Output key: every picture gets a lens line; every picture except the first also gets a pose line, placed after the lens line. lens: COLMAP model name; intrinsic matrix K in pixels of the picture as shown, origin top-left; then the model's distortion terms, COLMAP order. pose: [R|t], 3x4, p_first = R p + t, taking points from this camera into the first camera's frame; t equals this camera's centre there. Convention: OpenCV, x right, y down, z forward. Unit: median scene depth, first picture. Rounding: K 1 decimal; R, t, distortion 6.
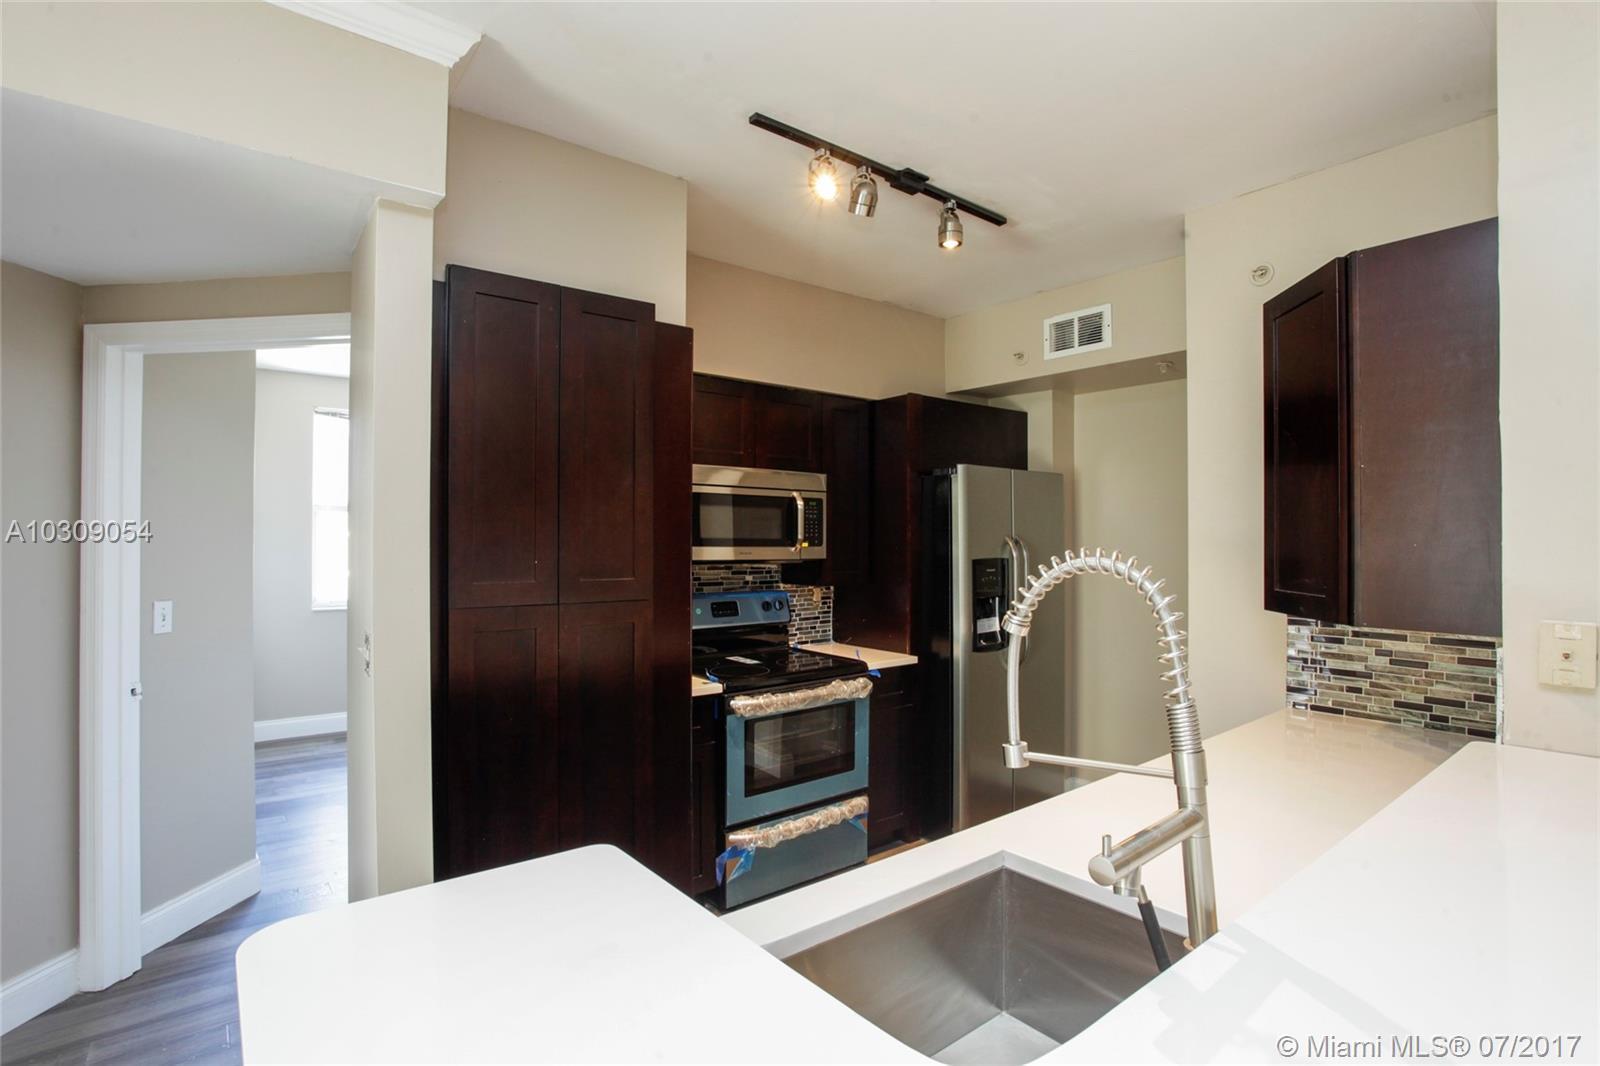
lens RADIAL K [[776.6, 0, 797.2], [0, 776.6, 535.6], [0, 0, 1]] dist [-0.016293, 0.000675]
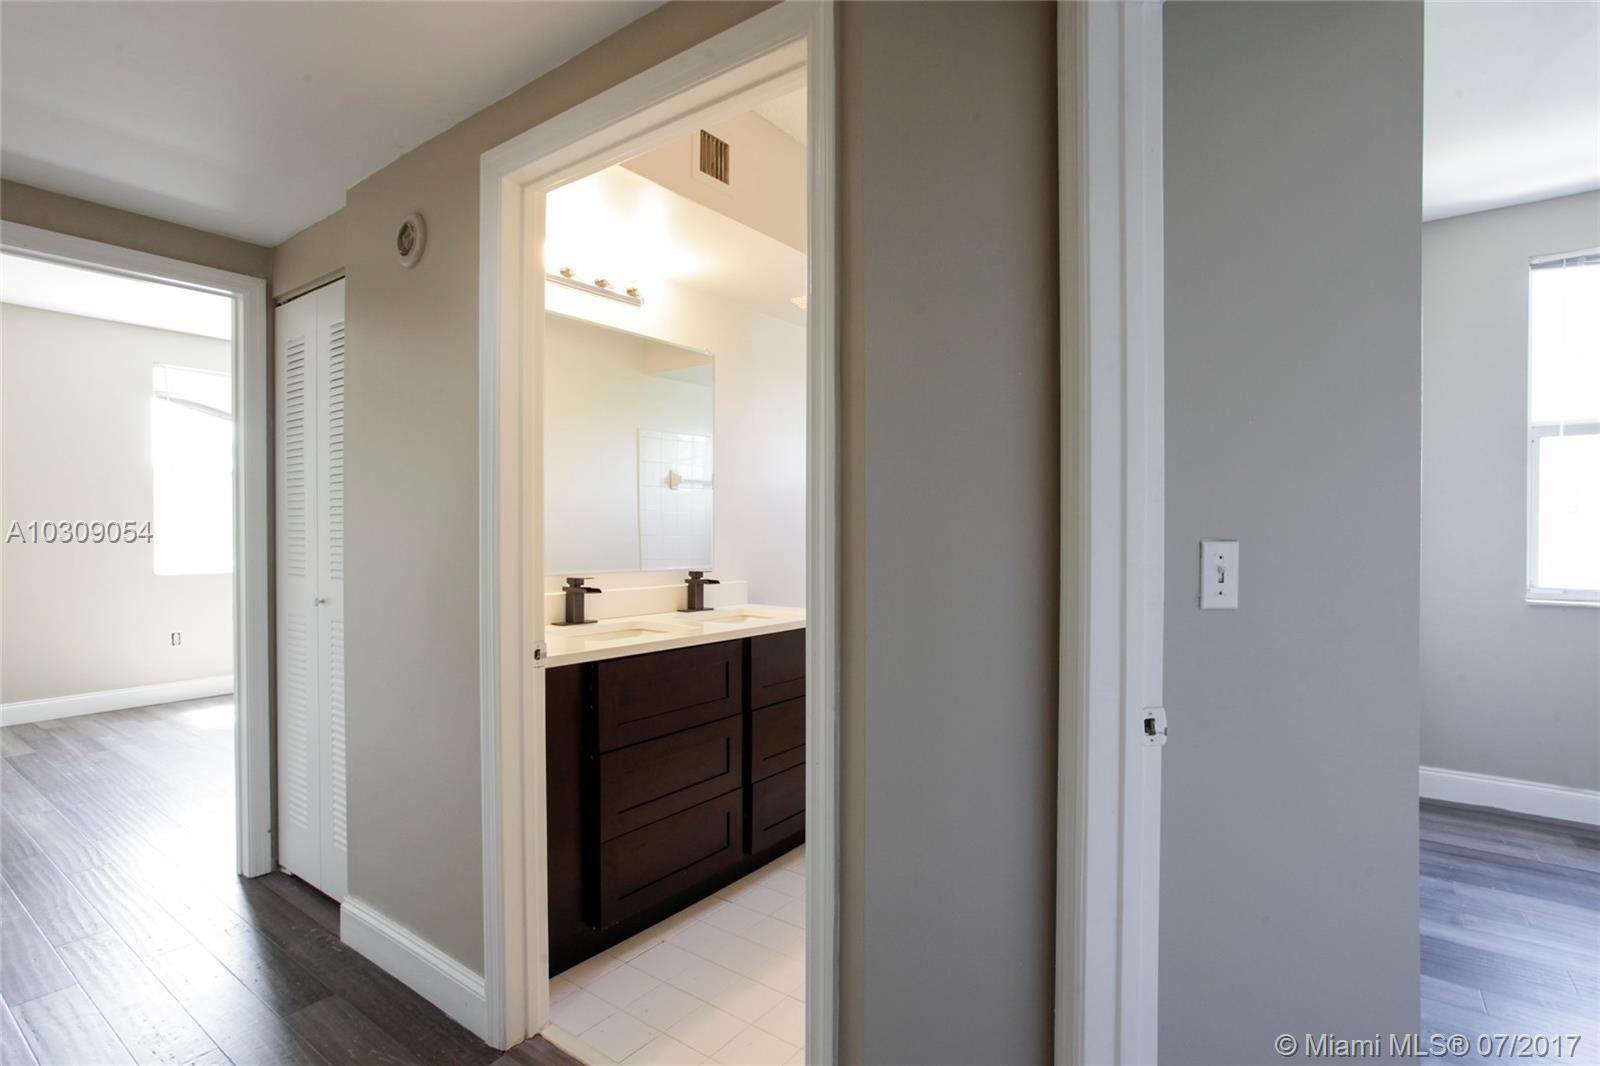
lens RADIAL K [[776.6, 0, 792.1], [0, 776.6, 537.8], [0, 0, 1]] dist [-0.016293, 0.000675]
pose [[0.264730, 0.012088, -0.964247, -0.434206], [0.004096, 0.999898, 0.013659, 0.075174], [0.964314, -0.007565, 0.264653, 0.616095]]
